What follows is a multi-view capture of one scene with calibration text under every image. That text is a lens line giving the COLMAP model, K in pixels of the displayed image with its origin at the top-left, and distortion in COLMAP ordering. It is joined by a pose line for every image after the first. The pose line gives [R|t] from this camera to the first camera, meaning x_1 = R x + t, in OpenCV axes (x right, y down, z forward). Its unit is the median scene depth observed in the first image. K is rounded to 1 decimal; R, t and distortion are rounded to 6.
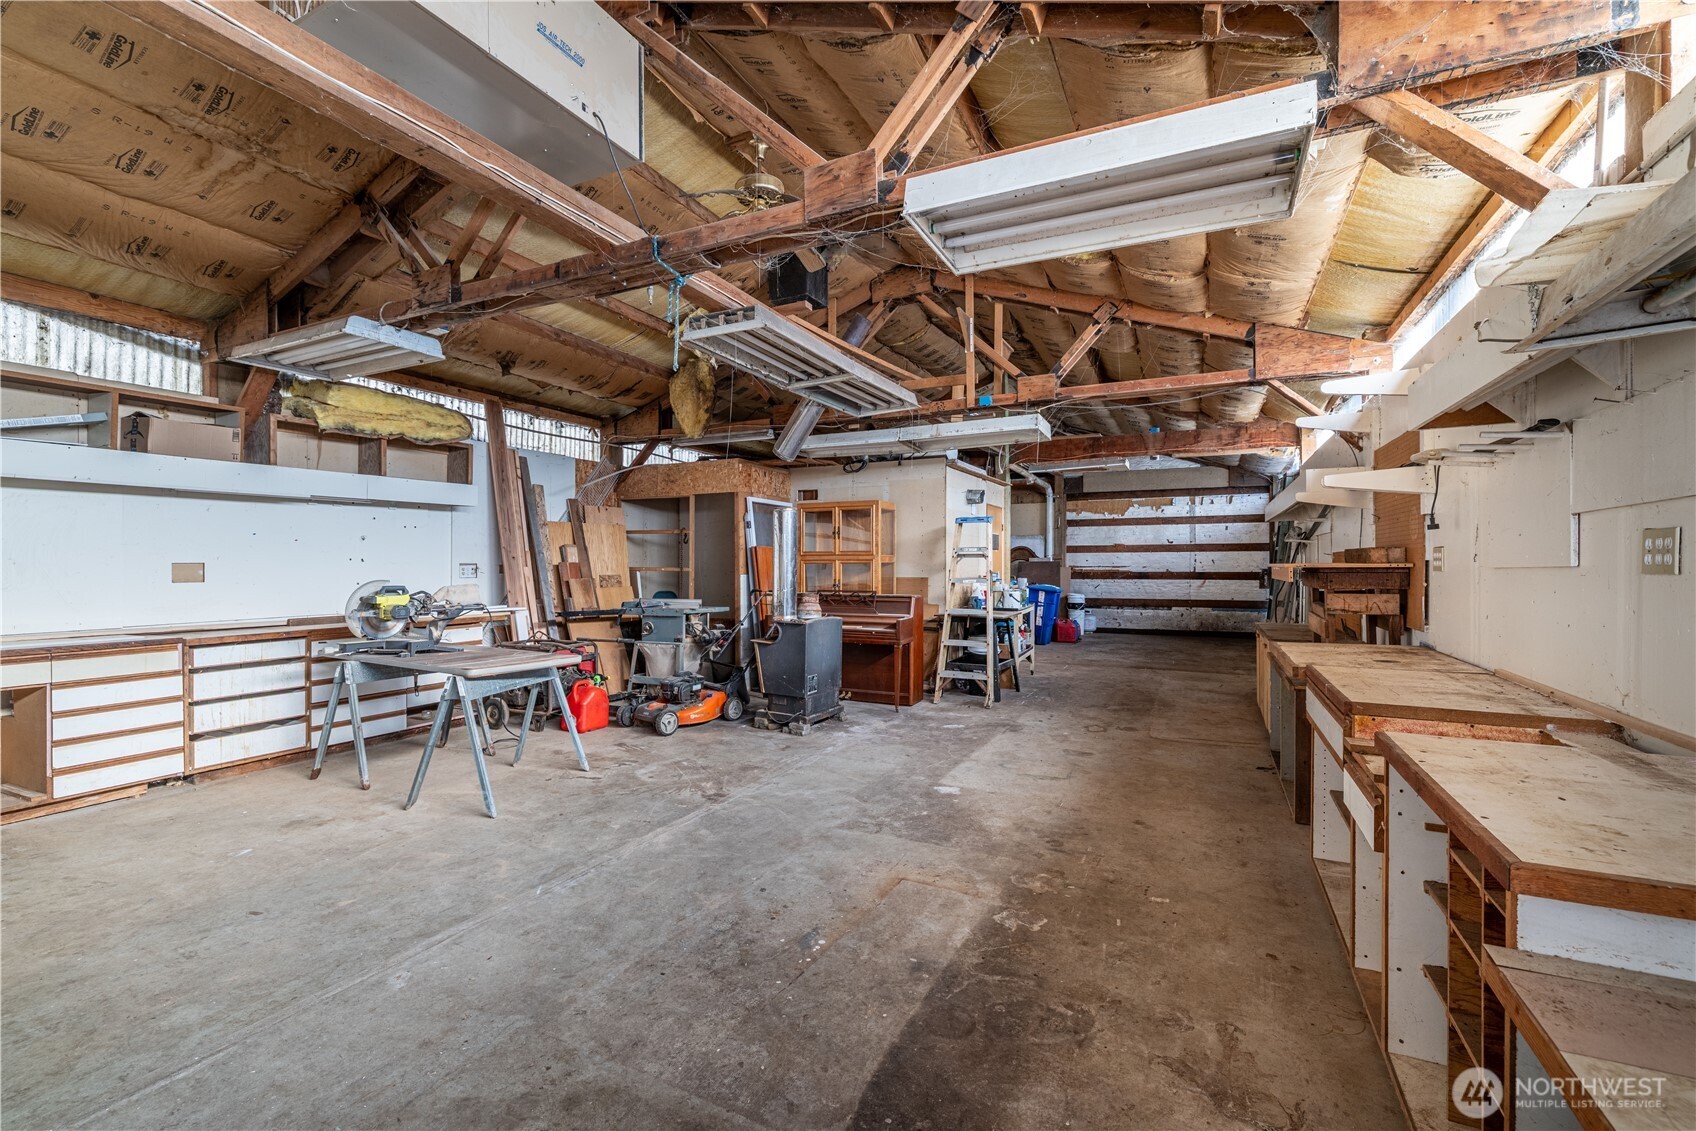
lens RADIAL K [[729.5, 0, 848.3], [0, 729.5, 564.8], [0, 0, 1]] dist [-0.003077, 0.000536]
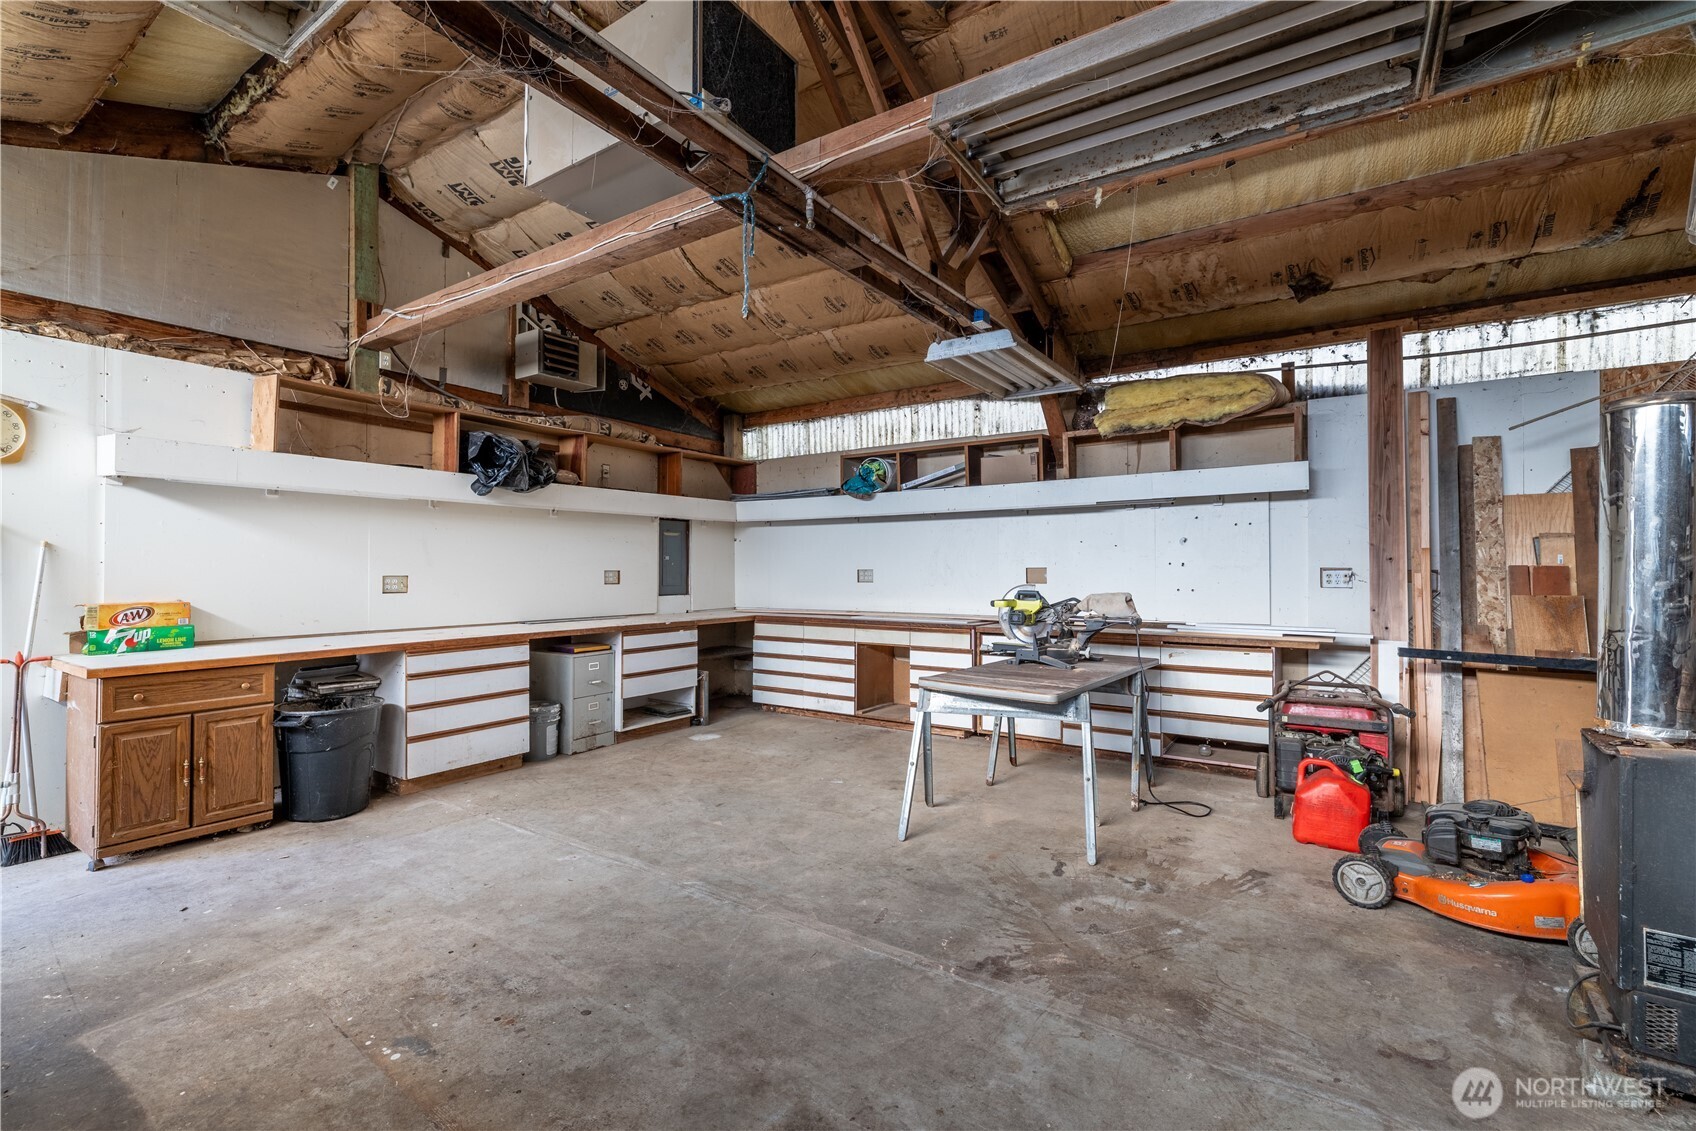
lens RADIAL K [[729.5, 0, 849.2], [0, 729.5, 564.4], [0, 0, 1]] dist [-0.003077, 0.000536]
pose [[-0.131091, -0.008711, -0.991332, 0.403122], [-0.002935, 0.999960, -0.008399, 0.003116], [0.991366, 0.001809, -0.131112, 0.954466]]
